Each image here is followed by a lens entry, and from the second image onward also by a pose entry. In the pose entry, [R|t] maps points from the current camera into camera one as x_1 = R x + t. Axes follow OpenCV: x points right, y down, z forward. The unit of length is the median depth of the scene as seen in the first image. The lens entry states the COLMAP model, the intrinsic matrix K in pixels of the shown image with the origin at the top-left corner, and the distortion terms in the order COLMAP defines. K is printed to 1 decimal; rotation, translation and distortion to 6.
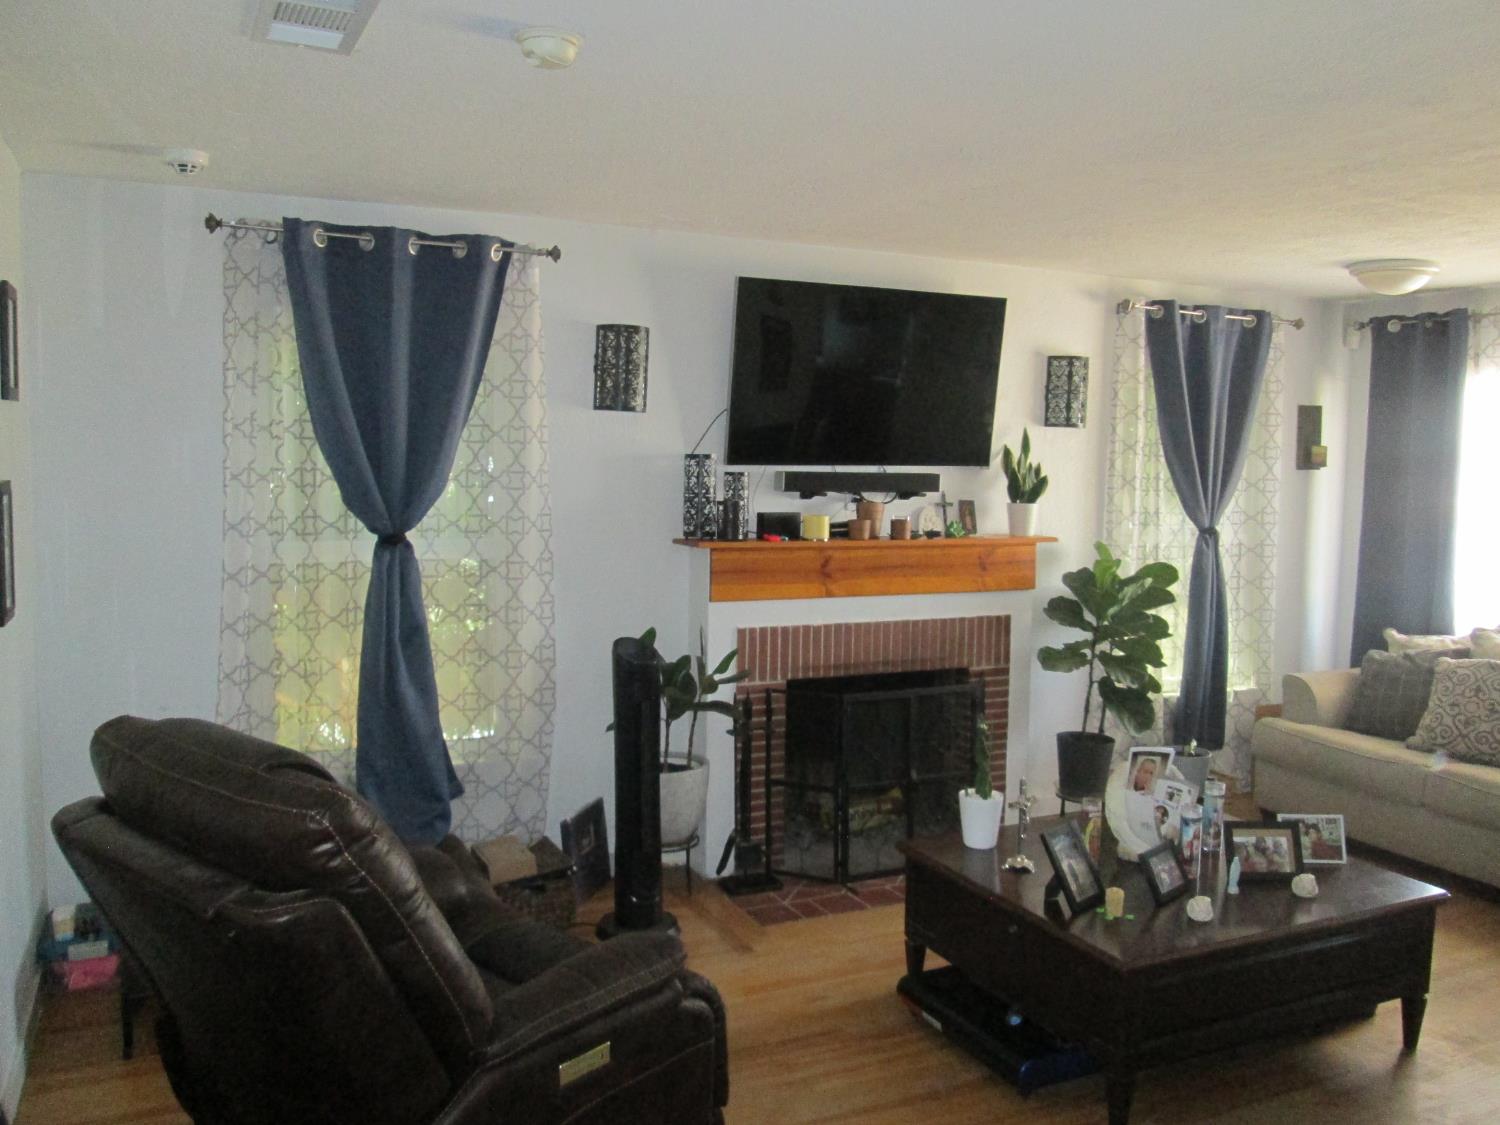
lens RADIAL K [[1247.2, 0, 747.1], [0, 1247.2, 551.4], [0, 0, 1]] dist [-0.045653, 0.023827]
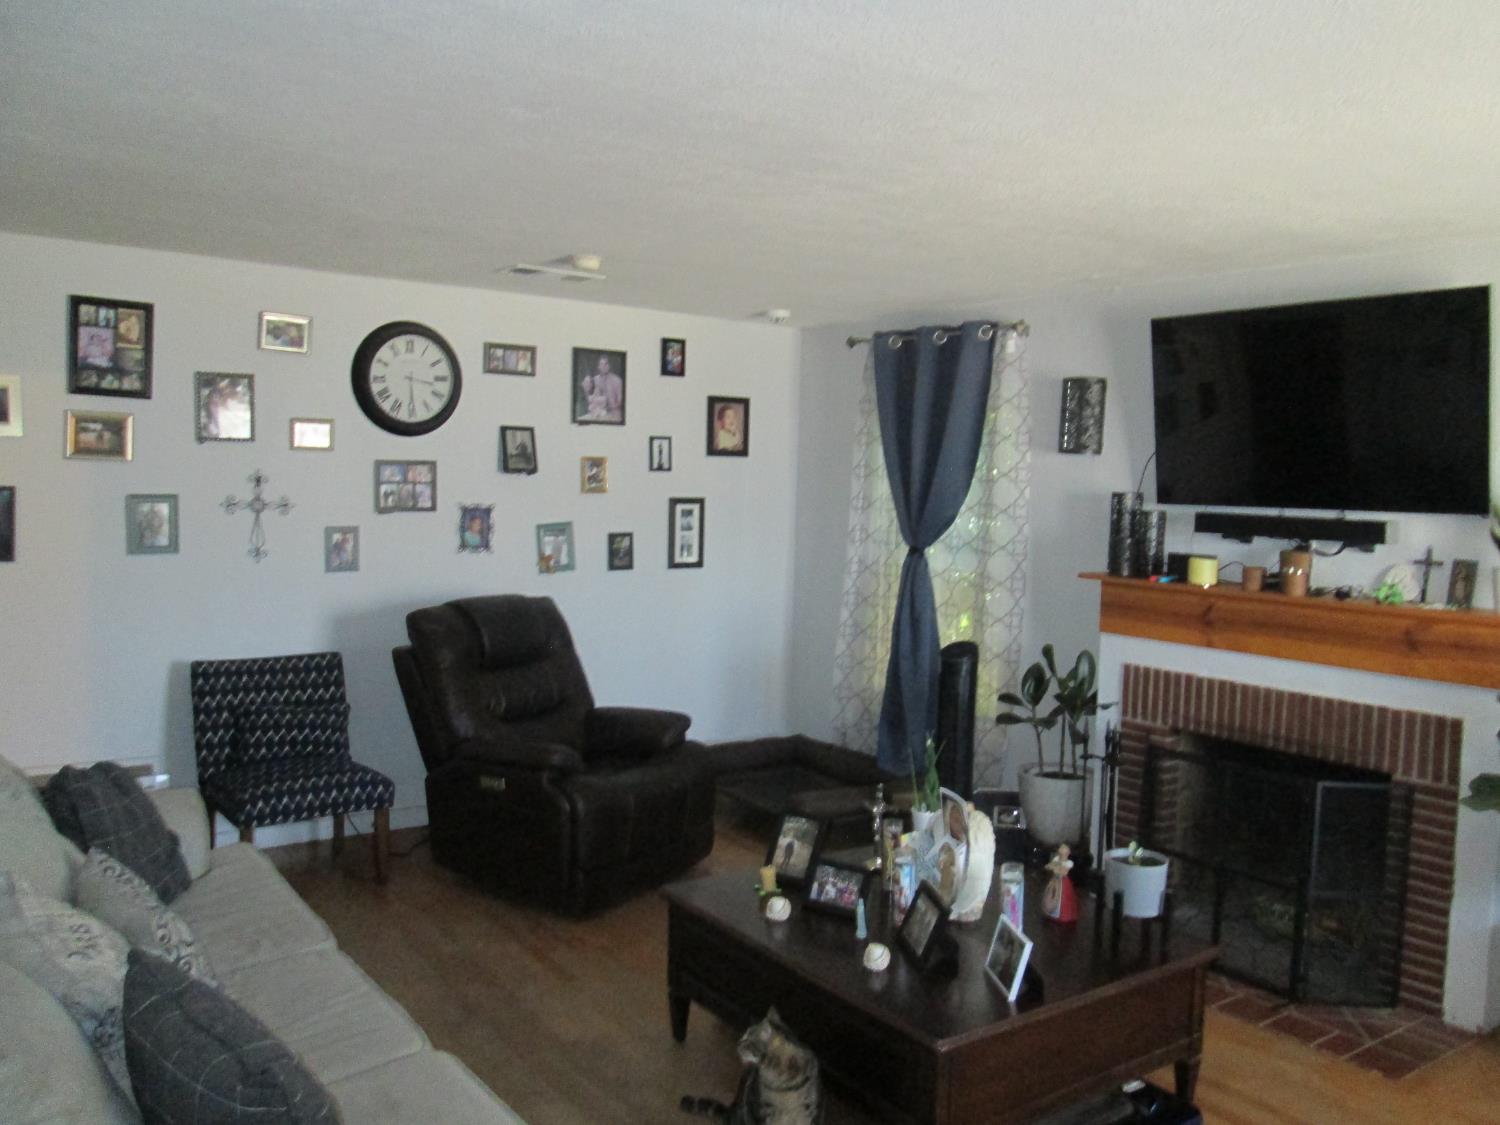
lens RADIAL K [[1247.2, 0, 746.9], [0, 1247.2, 566.6], [0, 0, 1]] dist [-0.045653, 0.023827]
pose [[0.171748, 0.055085, -0.983600, 0.895855], [-0.108053, 0.993465, 0.036770, -0.019672], [0.979197, 0.099966, 0.176578, 0.489493]]
